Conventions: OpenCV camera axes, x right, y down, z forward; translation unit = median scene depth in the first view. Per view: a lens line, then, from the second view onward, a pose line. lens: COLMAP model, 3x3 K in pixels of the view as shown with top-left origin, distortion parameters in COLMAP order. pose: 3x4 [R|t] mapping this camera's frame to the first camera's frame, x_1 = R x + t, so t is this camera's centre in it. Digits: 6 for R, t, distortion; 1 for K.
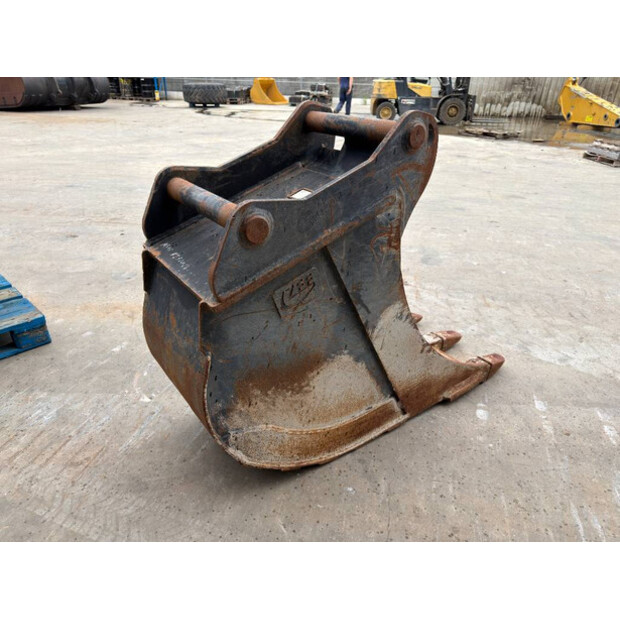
lens RADIAL K [[439.6, 0, 313.5], [0, 439.6, 308.9], [0, 0, 1]] dist [0.009491, -0.004596]
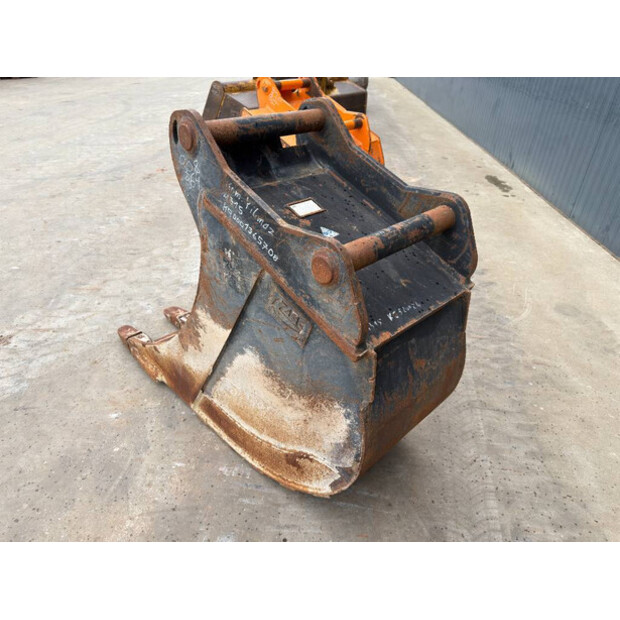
lens RADIAL K [[439.9, 0, 308.8], [0, 439.9, 305.5], [0, 0, 1]] dist [0.039666, -0.060398]
pose [[-0.130848, -0.553412, 0.822565, -0.761983], [0.418501, 0.721318, 0.551867, -0.522391], [-0.898741, 0.416455, 0.137220, 0.795756]]
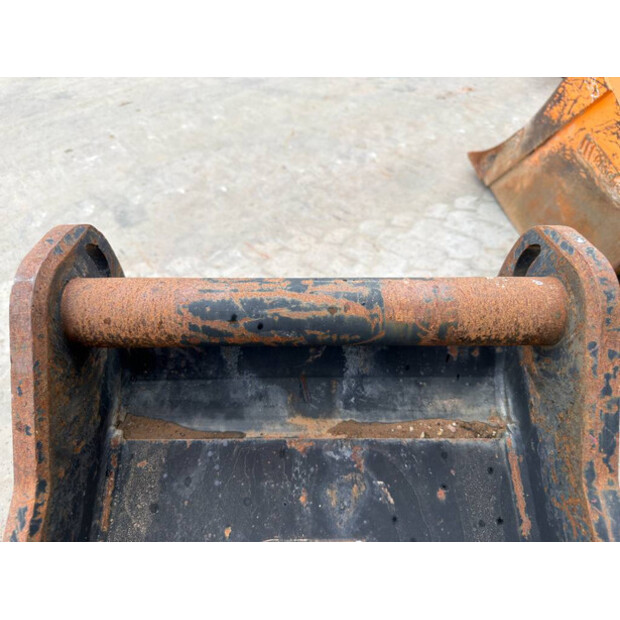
lens RADIAL K [[450.1, 0, 308.6], [0, 450.1, 307.8], [0, 0, 1]] dist [-0.003623, -0.003591]
pose [[0.579828, -0.609058, 0.541154, -0.065233], [0.377488, 0.789440, 0.484032, -0.480146], [-0.722012, -0.076376, 0.687652, 0.665571]]
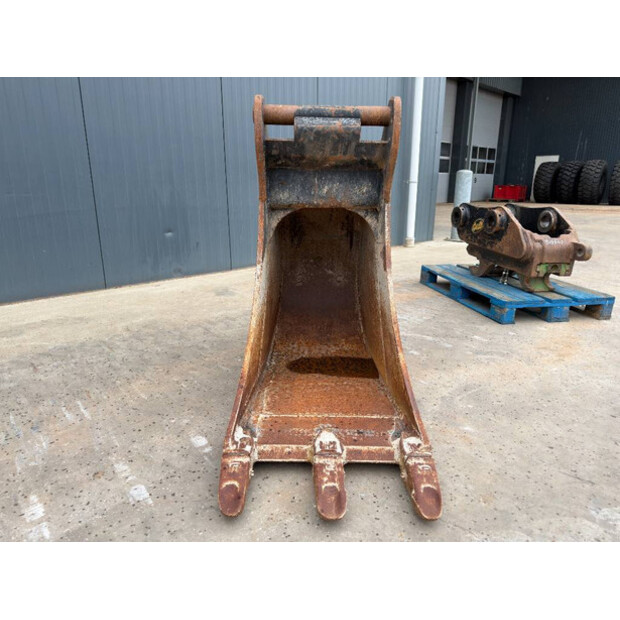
lens RADIAL K [[439.6, 0, 313.5], [0, 439.6, 308.9], [0, 0, 1]] dist [0.009491, -0.004596]
pose [[-0.590811, 0.193891, -0.783166, 0.939418], [-0.392607, 0.778923, 0.489019, -0.482759], [0.704842, 0.596394, -0.384073, 1.452825]]
